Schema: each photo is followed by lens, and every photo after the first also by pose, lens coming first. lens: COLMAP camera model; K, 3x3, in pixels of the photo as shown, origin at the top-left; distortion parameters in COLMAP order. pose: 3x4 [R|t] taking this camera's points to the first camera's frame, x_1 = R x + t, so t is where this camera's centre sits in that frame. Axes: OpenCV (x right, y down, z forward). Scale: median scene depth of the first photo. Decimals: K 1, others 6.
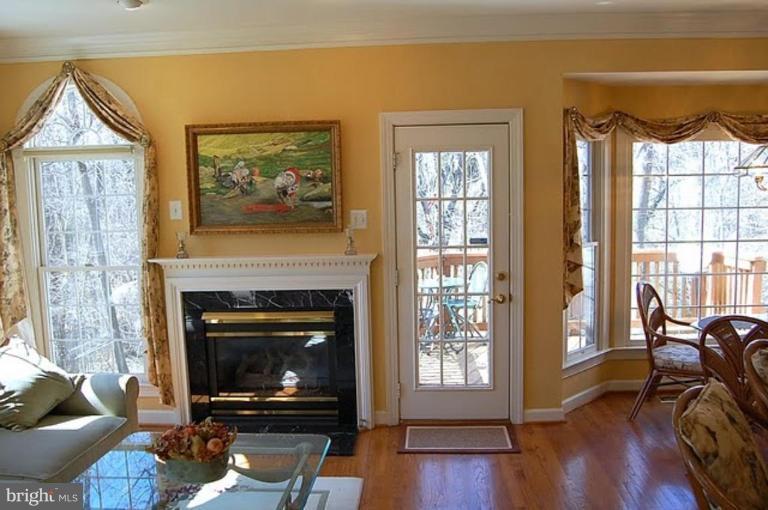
lens RADIAL K [[601.6, 0, 384.0], [0, 601.6, 255.0], [0, 0, 1]] dist [-0.009970, 0.000491]
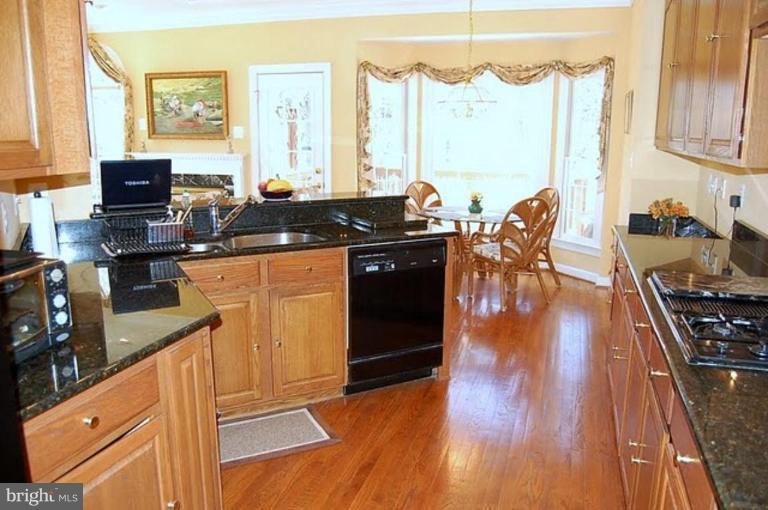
lens RADIAL K [[601.6, 0, 384.0], [0, 601.6, 255.0], [0, 0, 1]] dist [-0.009970, 0.000491]
pose [[0.964867, 0.077942, -0.250913, 0.779245], [-0.054436, 0.993567, 0.099308, 0.087902], [0.257039, -0.082160, 0.962902, -0.496988]]
